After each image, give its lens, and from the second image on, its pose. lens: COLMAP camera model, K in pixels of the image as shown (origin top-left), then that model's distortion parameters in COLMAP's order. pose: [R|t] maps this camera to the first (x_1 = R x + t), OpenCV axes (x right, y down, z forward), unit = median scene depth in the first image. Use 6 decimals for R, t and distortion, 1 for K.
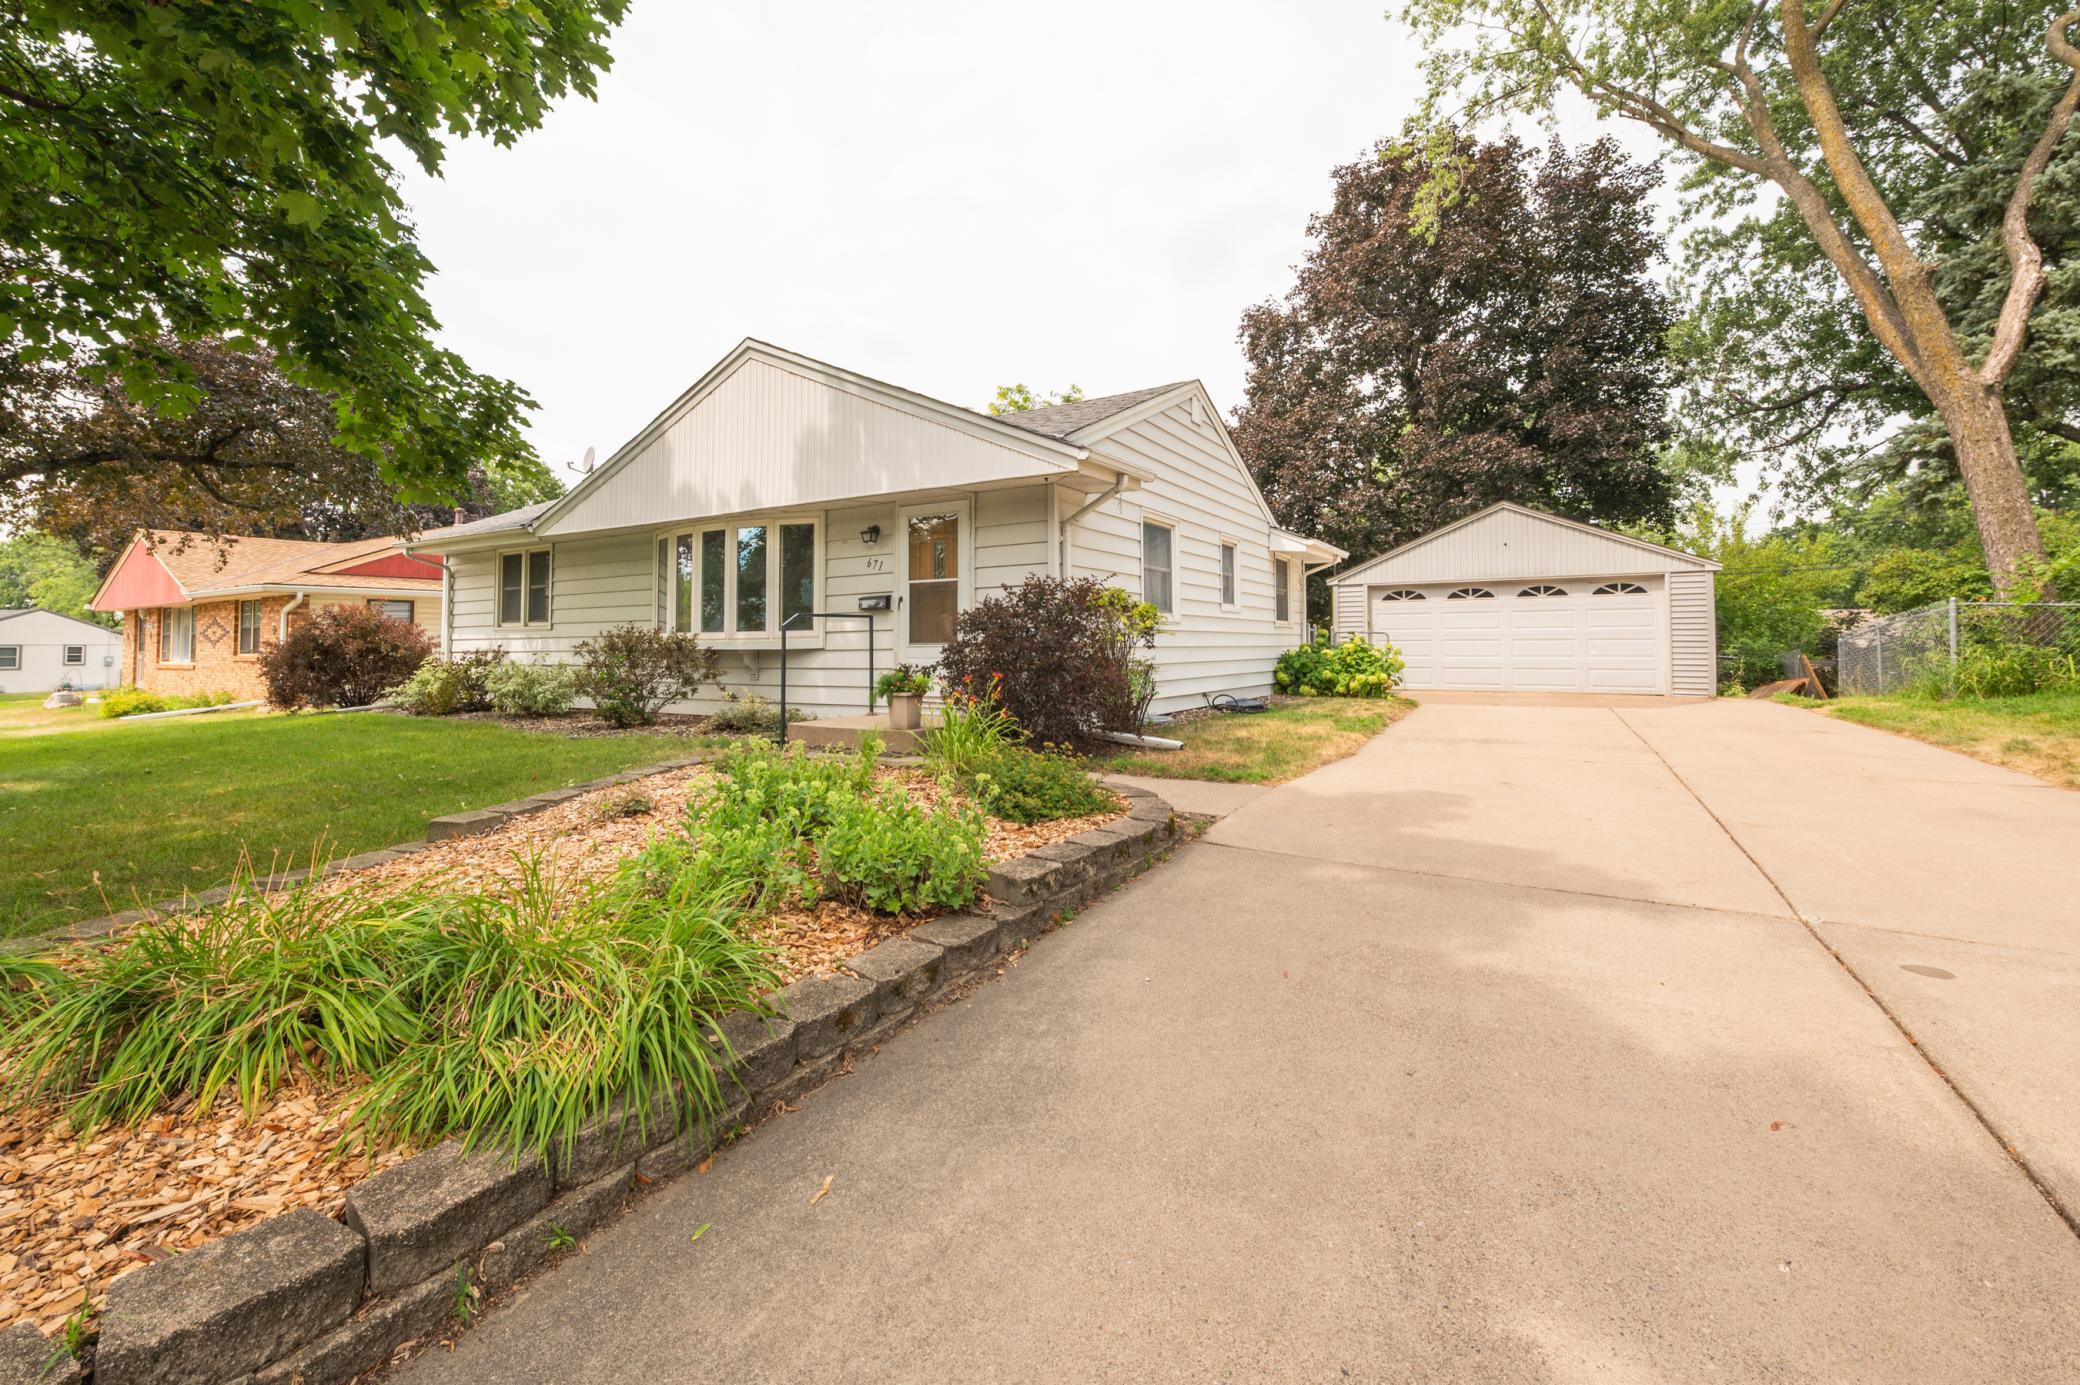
lens RADIAL K [[802.7, 0, 1038.3], [0, 802.7, 607.5], [0, 0, 1]] dist [-0.001019, 0.000005]
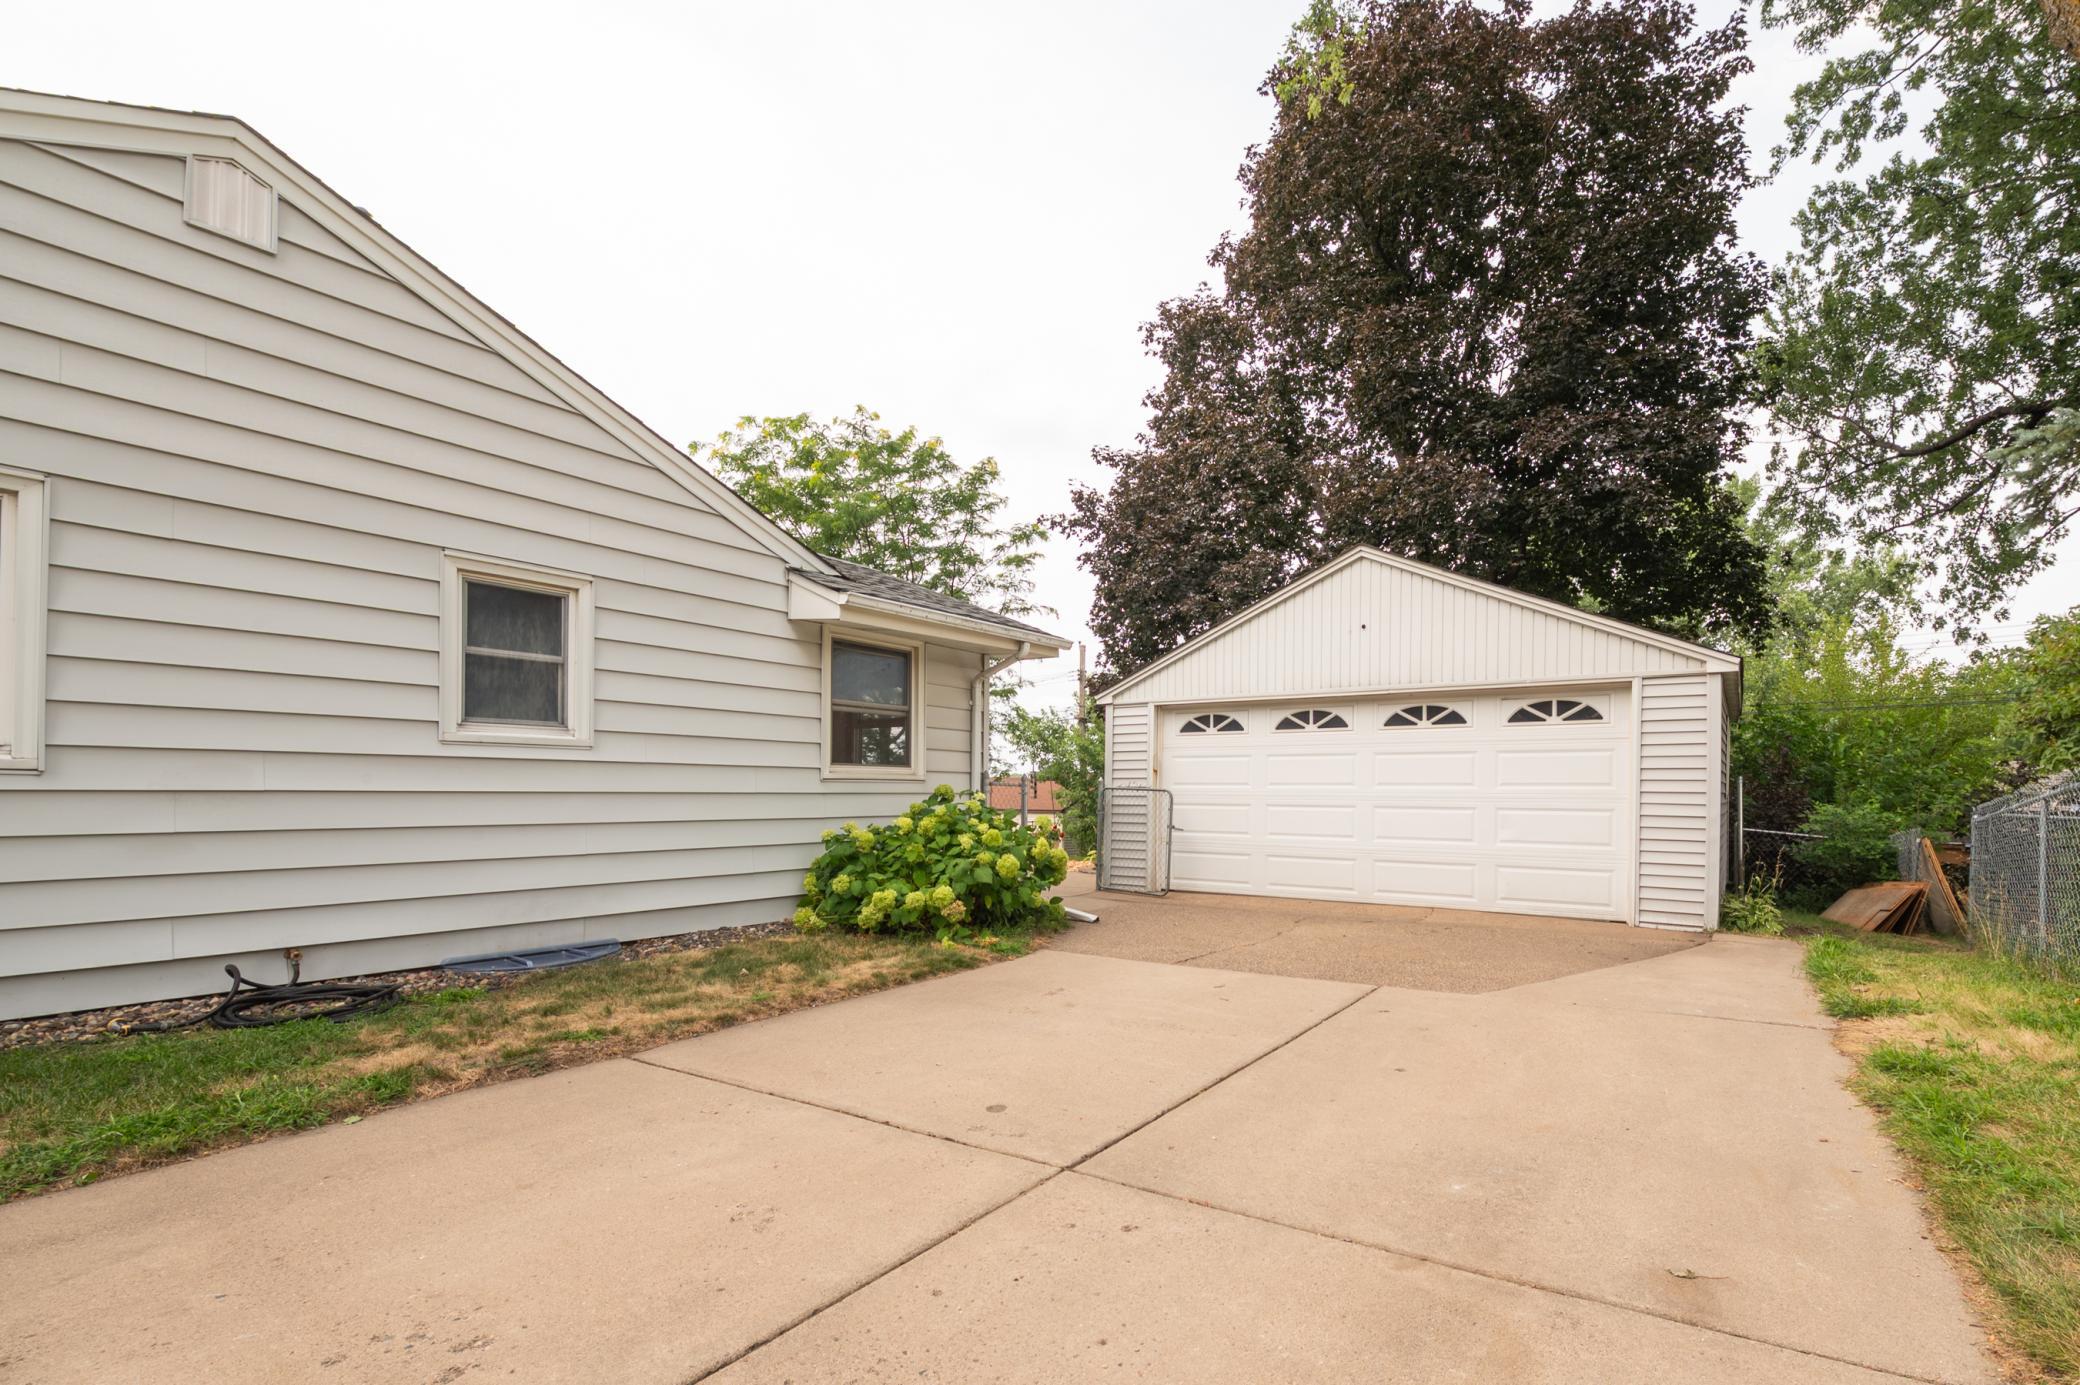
lens RADIAL K [[990.4, 0, 1049.6], [0, 990.4, 802.2], [0, 0, 1]] dist [-0.029194, 0.000369]
pose [[0.999919, 0.011559, -0.005310, 0.331512], [-0.011257, 0.998489, 0.053784, 0.003518], [0.005924, -0.053720, 0.998538, 0.305351]]
